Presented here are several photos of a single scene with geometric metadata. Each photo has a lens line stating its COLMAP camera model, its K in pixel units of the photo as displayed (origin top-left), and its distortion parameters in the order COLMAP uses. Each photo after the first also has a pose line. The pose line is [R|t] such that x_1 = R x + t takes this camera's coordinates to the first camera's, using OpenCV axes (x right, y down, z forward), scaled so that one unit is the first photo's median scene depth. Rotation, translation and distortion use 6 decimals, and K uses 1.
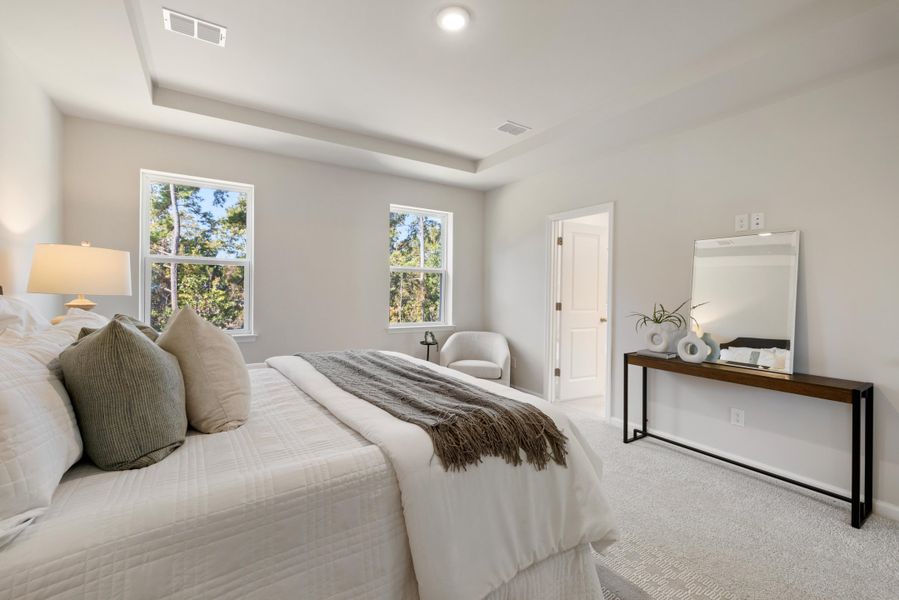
lens RADIAL K [[394.0, 0, 450.4], [0, 394.0, 297.3], [0, 0, 1]] dist [-0.001773, -0.000174]
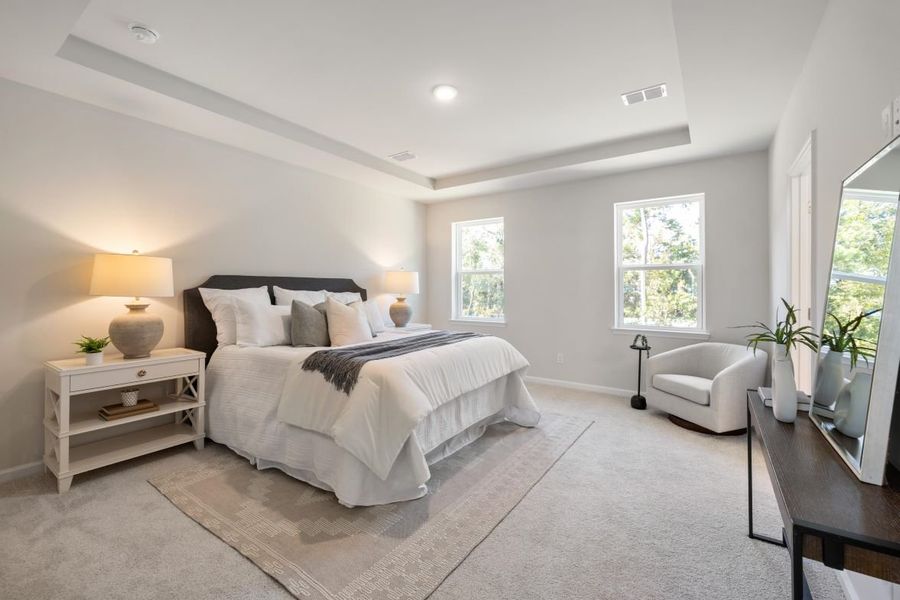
lens RADIAL K [[394.4, 0, 449.9], [0, 394.4, 293.2], [0, 0, 1]] dist [-0.001773, -0.000174]
pose [[0.365912, -0.002520, -0.930646, 0.634251], [-0.013772, 0.999872, -0.008122, 0.003826], [0.930548, 0.015788, 0.365830, 0.252694]]
